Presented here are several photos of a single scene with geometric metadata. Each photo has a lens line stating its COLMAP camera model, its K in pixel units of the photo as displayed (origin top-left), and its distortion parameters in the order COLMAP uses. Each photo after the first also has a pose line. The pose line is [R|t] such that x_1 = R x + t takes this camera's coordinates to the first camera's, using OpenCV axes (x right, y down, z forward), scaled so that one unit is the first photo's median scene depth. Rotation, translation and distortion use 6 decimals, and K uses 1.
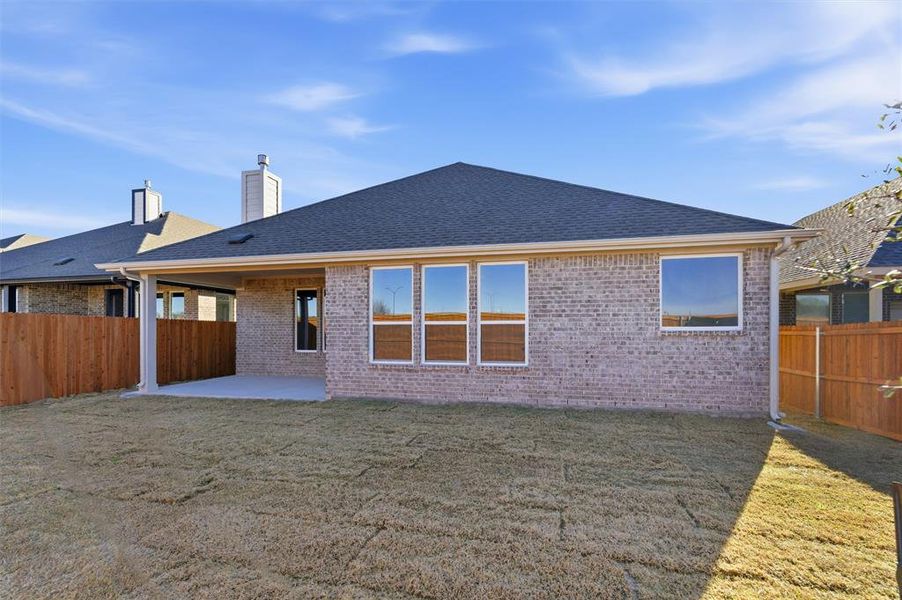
lens RADIAL K [[387.4, 0, 470.2], [0, 387.4, 330.6], [0, 0, 1]] dist [-0.000474, -0.000048]
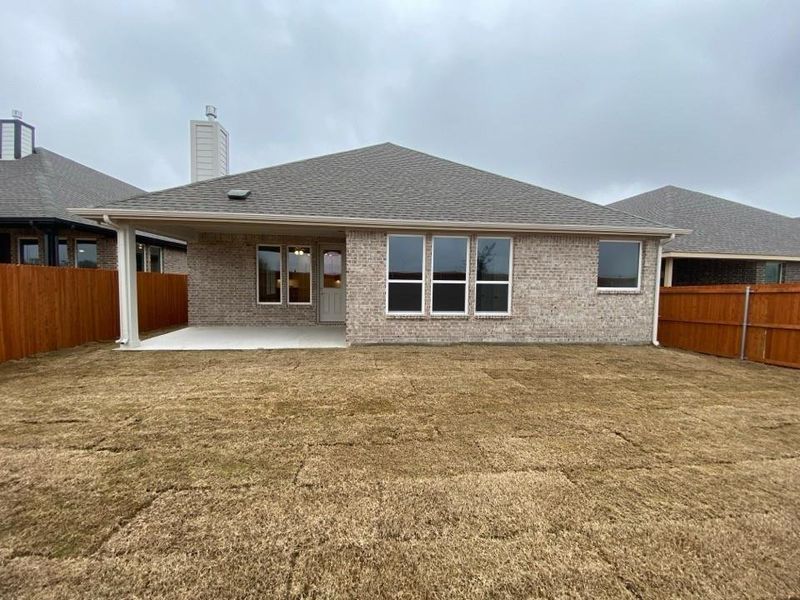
lens RADIAL K [[319.3, 0, 400.0], [0, 319.3, 300.0], [0, 0, 1]] dist [0.030311, -0.023452]
pose [[0.948466, -0.003486, 0.316858, -0.542624], [-0.014912, 0.998341, 0.055620, -0.016792], [-0.316527, -0.057478, 0.946841, 0.054449]]
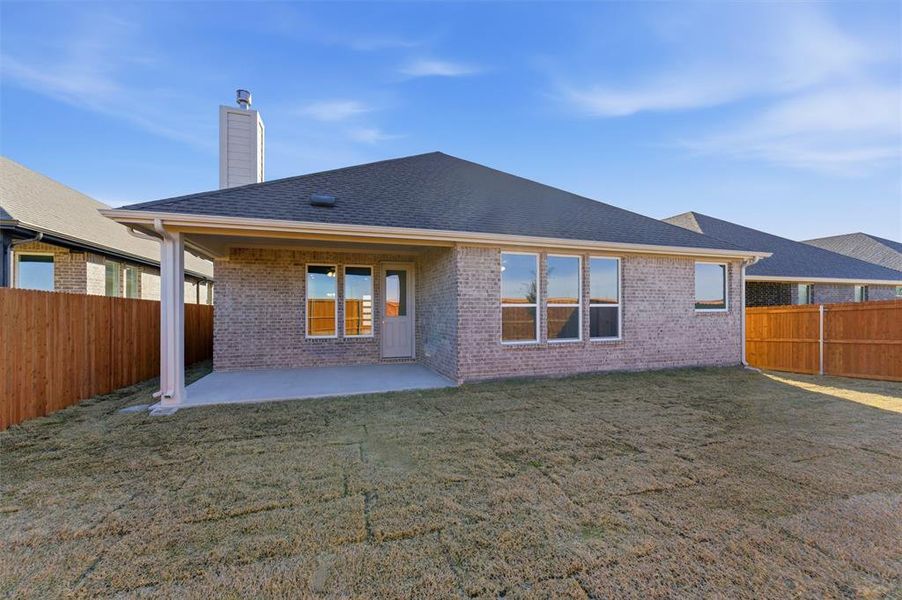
lens RADIAL K [[366.1, 0, 455.1], [0, 366.1, 311.4], [0, 0, 1]] dist [-0.002715, -0.000026]
pose [[0.862056, -0.002733, 0.506806, -0.873259], [0.003502, 0.999994, -0.000564, -0.003219], [-0.506801, 0.002261, 0.862060, 0.227447]]
